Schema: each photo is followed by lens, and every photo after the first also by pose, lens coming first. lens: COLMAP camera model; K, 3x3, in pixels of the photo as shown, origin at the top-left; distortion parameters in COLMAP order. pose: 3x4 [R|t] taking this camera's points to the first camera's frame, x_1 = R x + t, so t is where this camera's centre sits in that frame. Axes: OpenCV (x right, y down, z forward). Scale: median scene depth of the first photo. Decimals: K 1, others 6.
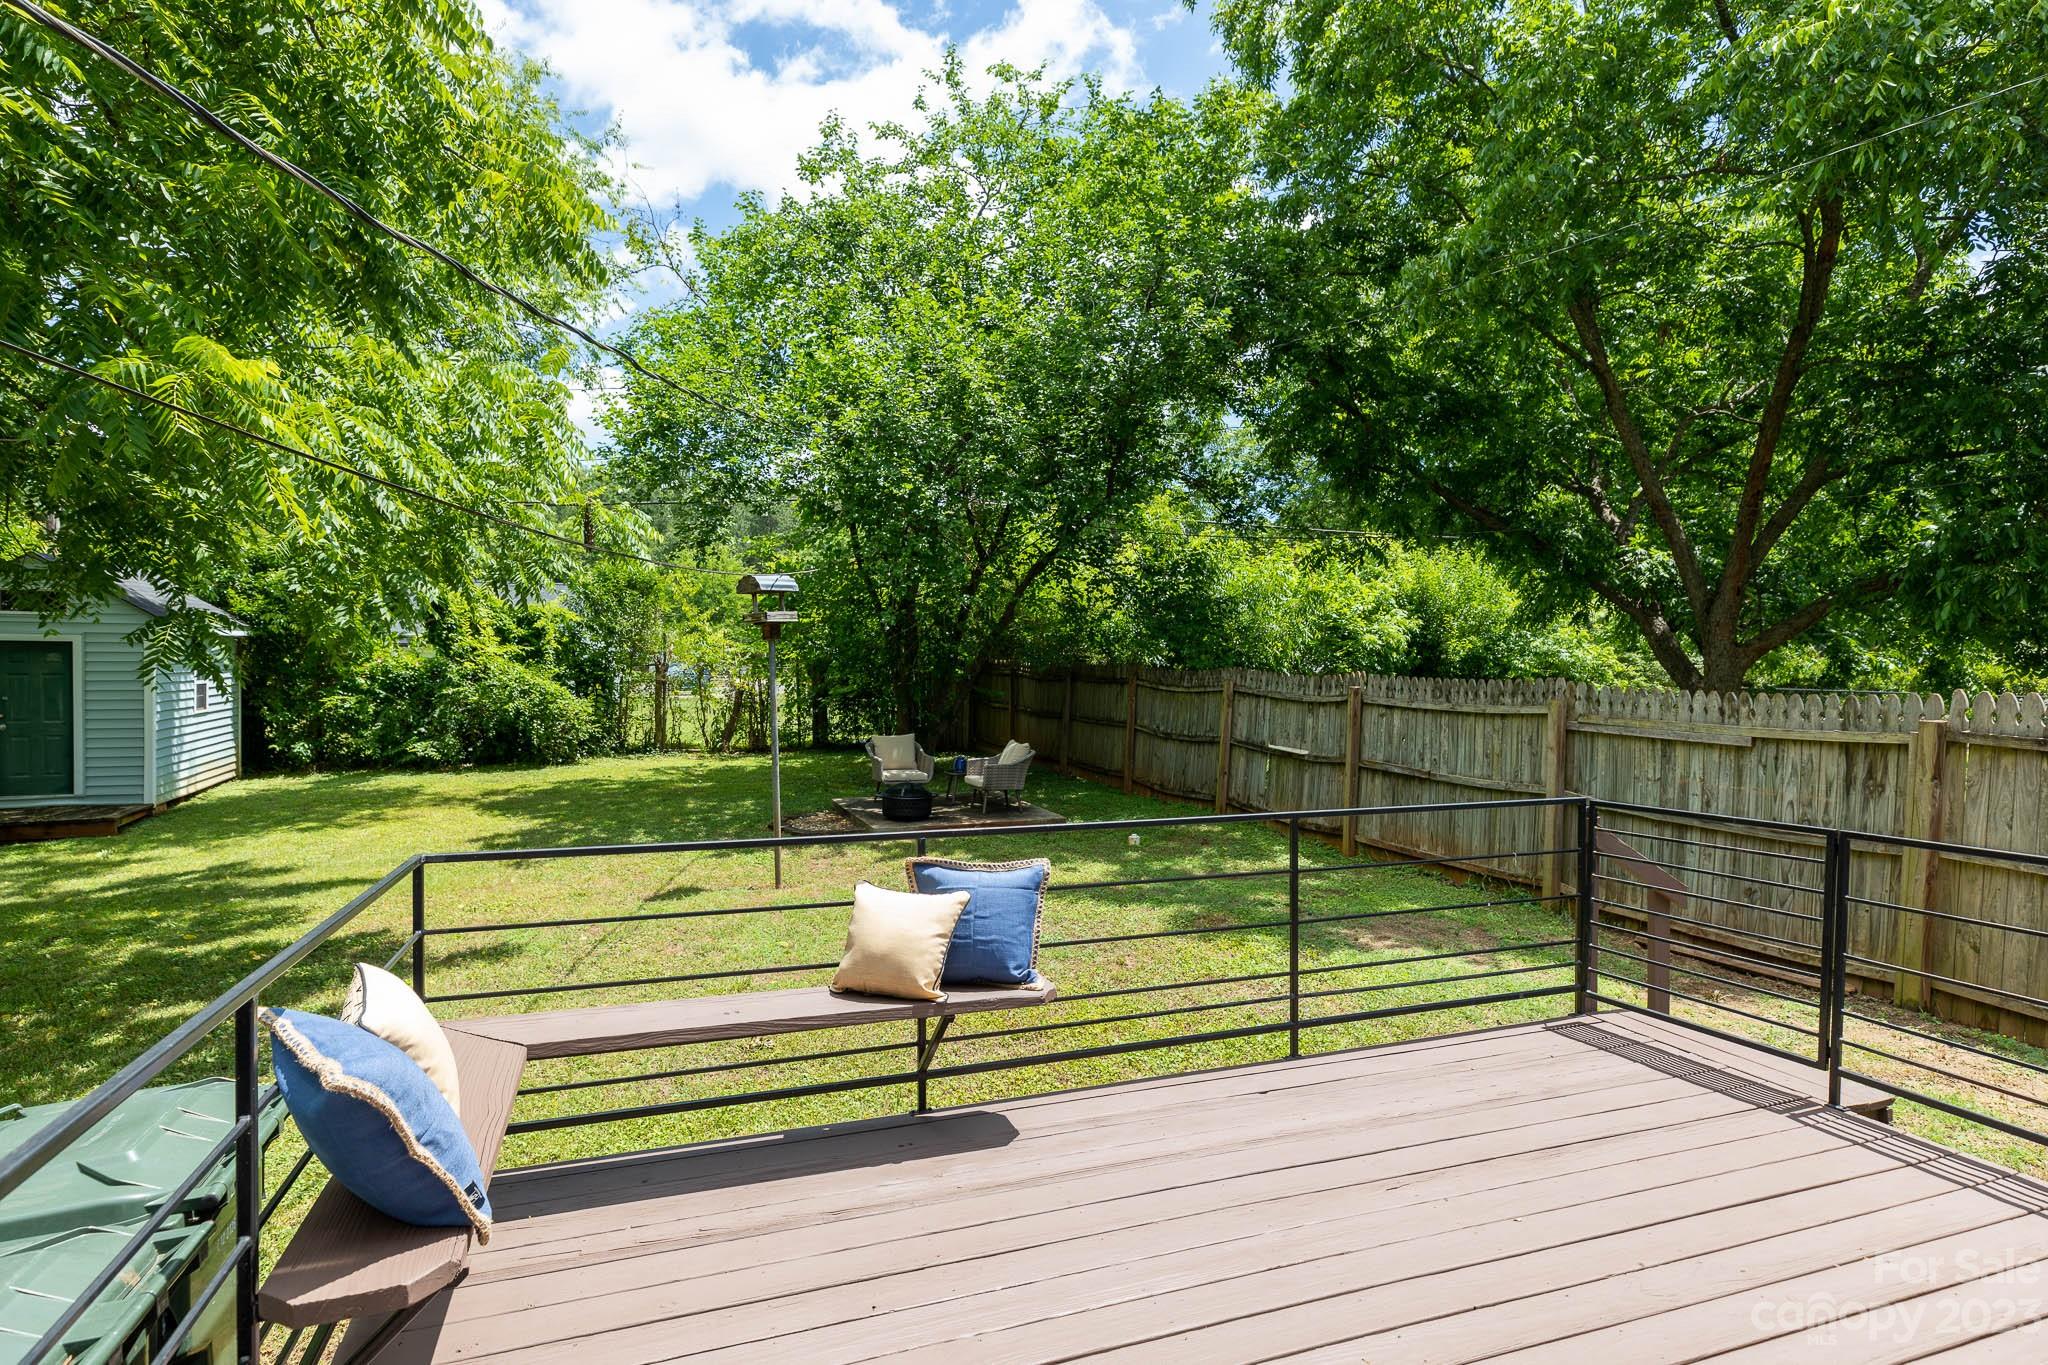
lens RADIAL K [[1086.2, 0, 1009.6], [0, 1086.2, 680.4], [0, 0, 1]] dist [-0.000921, -0.000316]
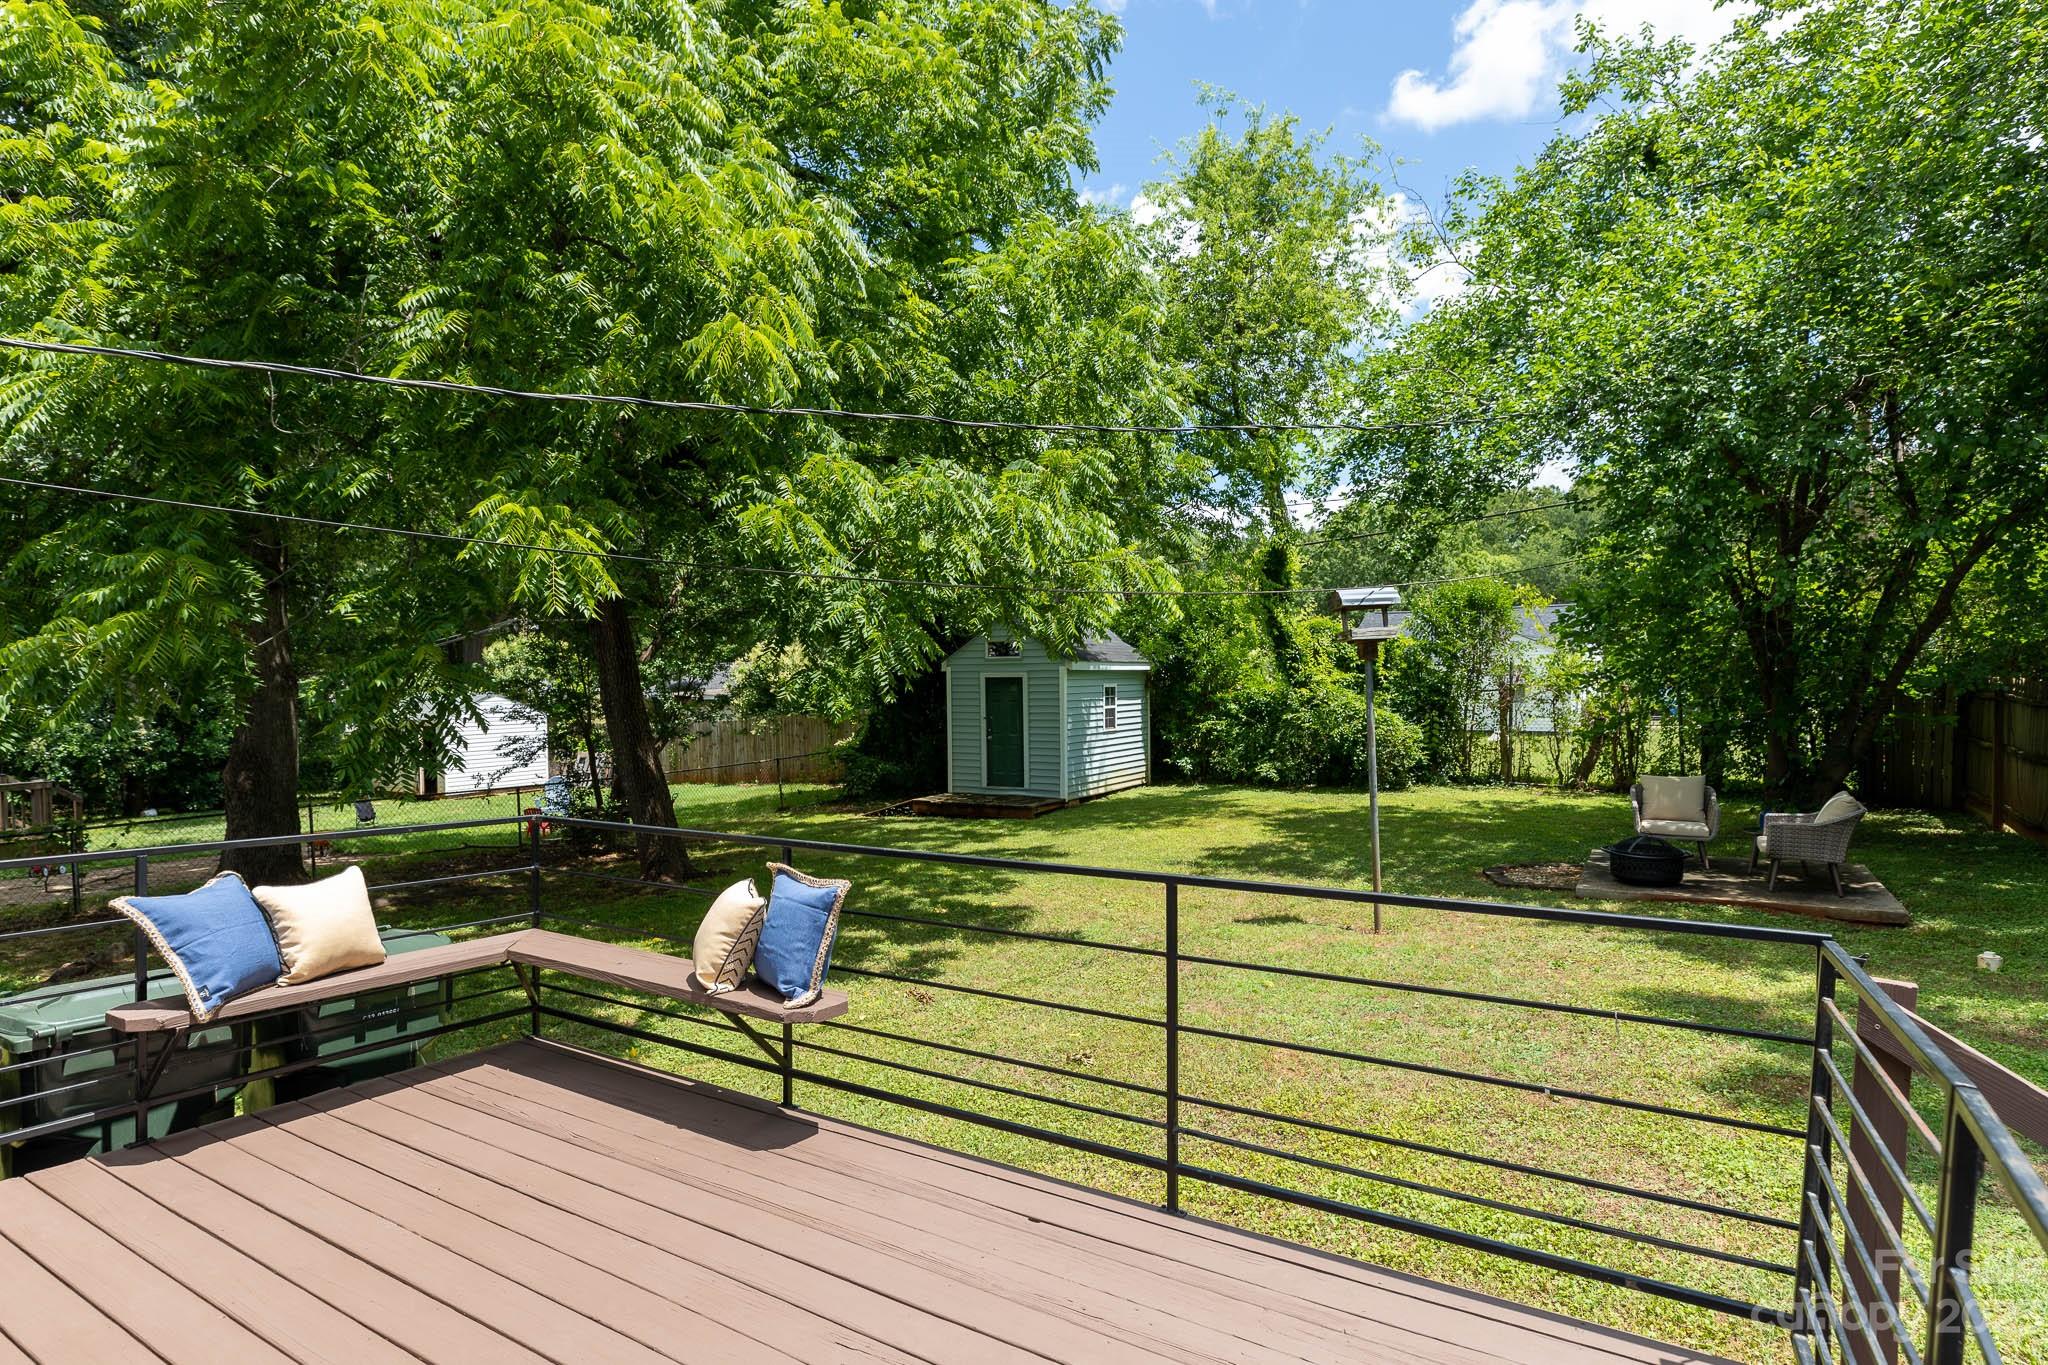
lens RADIAL K [[1086.2, 0, 984.0], [0, 1086.2, 712.1], [0, 0, 1]] dist [-0.000921, -0.000316]
pose [[0.595119, 0.005428, -0.803620, 0.179253], [-0.003438, 0.999985, 0.004208, 0.002192], [0.803631, 0.000259, 0.595128, 0.108069]]
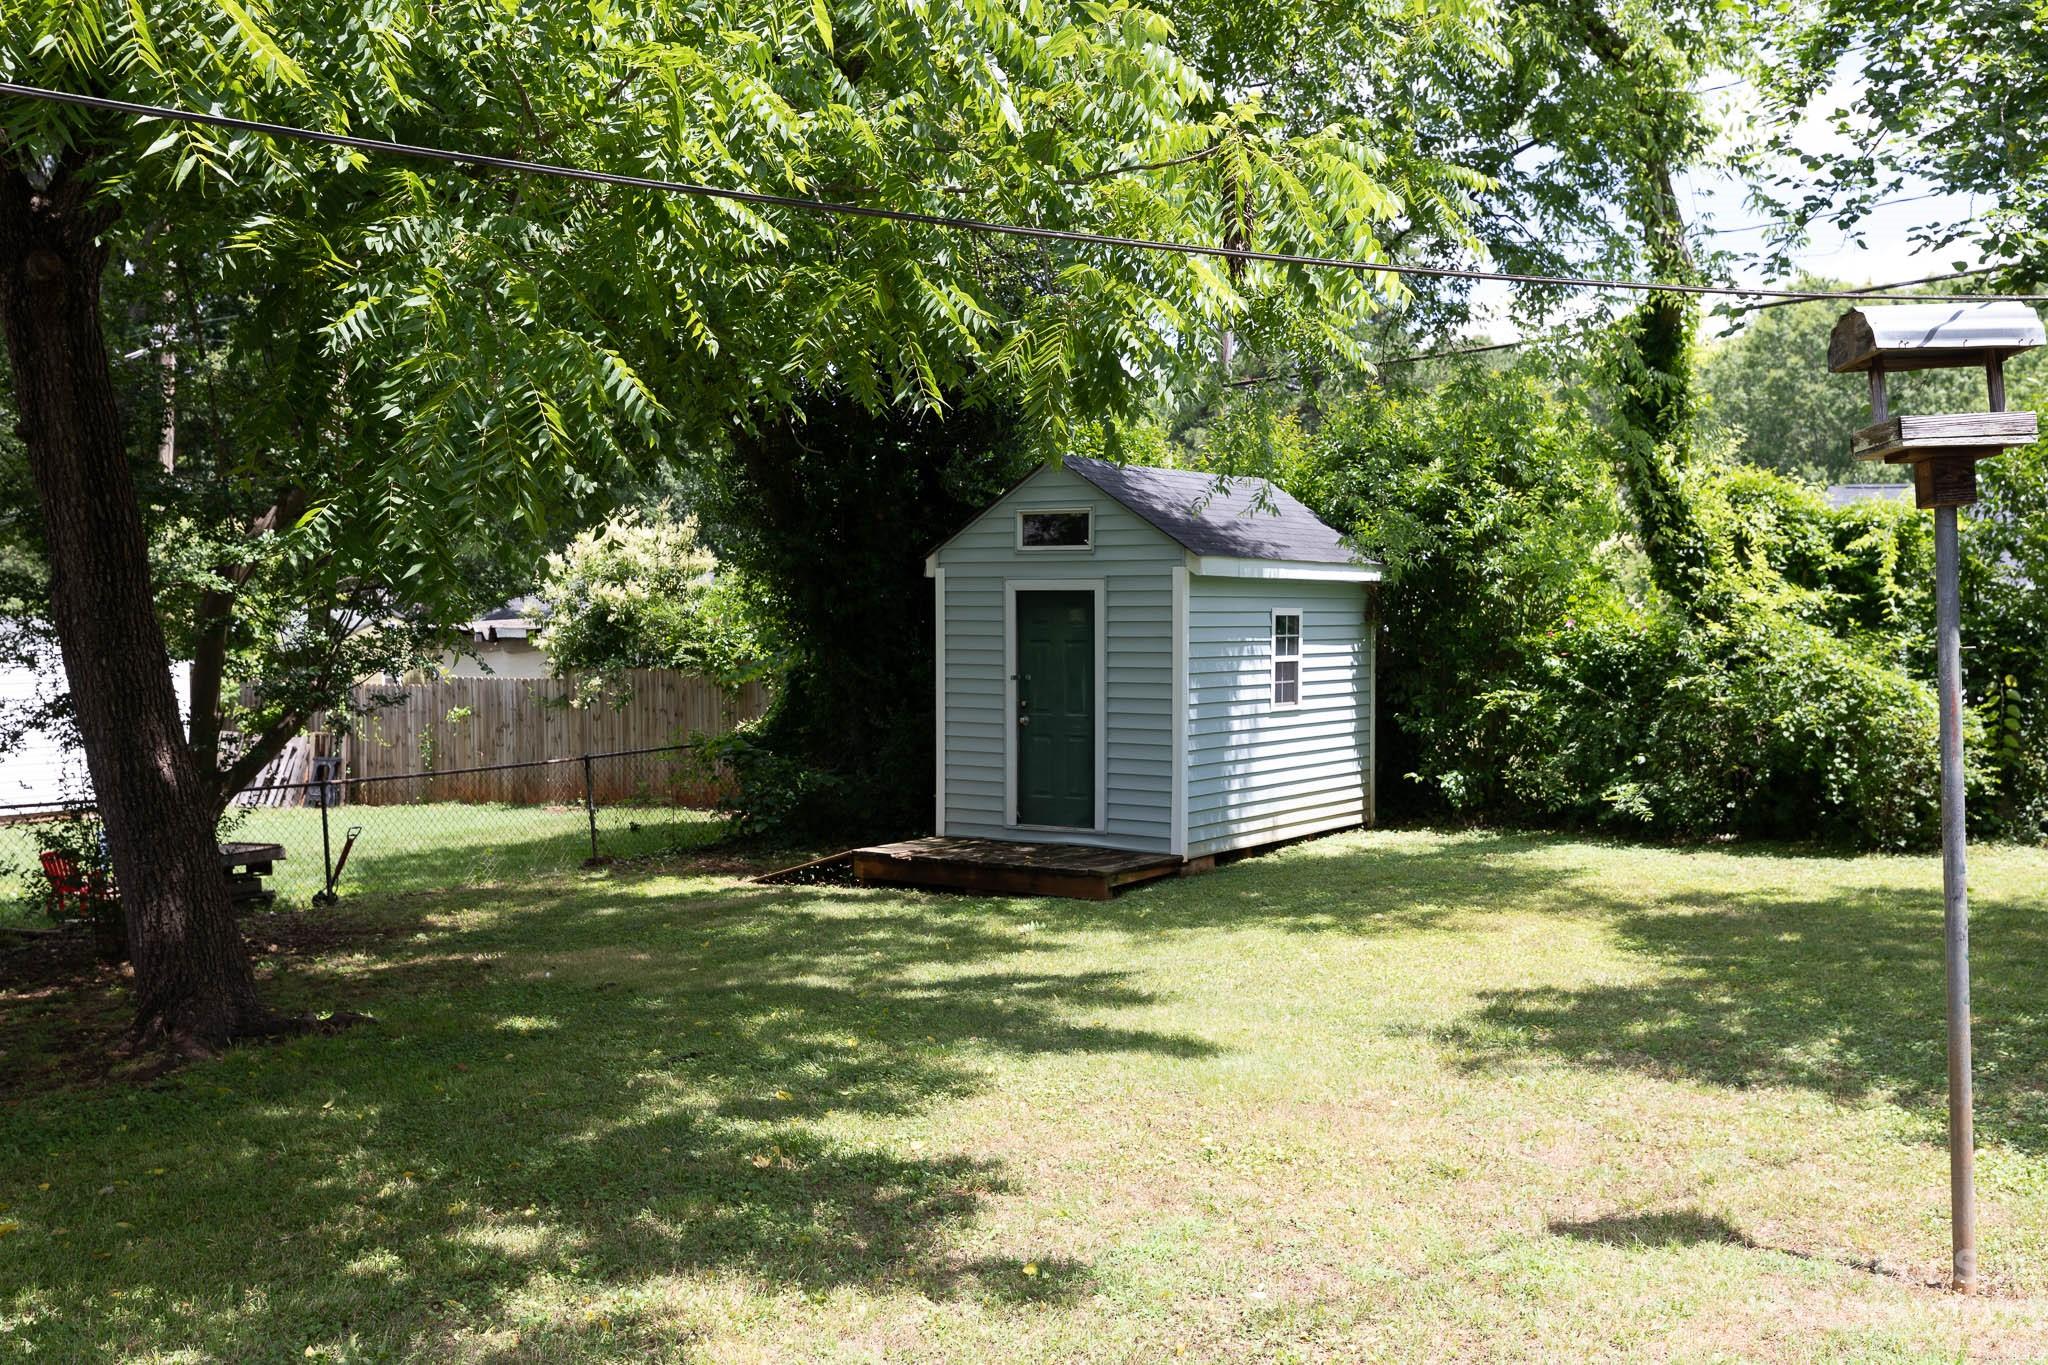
lens RADIAL K [[1966.7, 0, 1011.7], [0, 1966.7, 678.0], [0, 0, 1]] dist [0.004897, 0.000000]
pose [[0.558530, 0.014568, -0.829356, 0.057135], [-0.019606, 0.999798, 0.004359, 0.009538], [0.829252, 0.013826, 0.558703, 0.251612]]
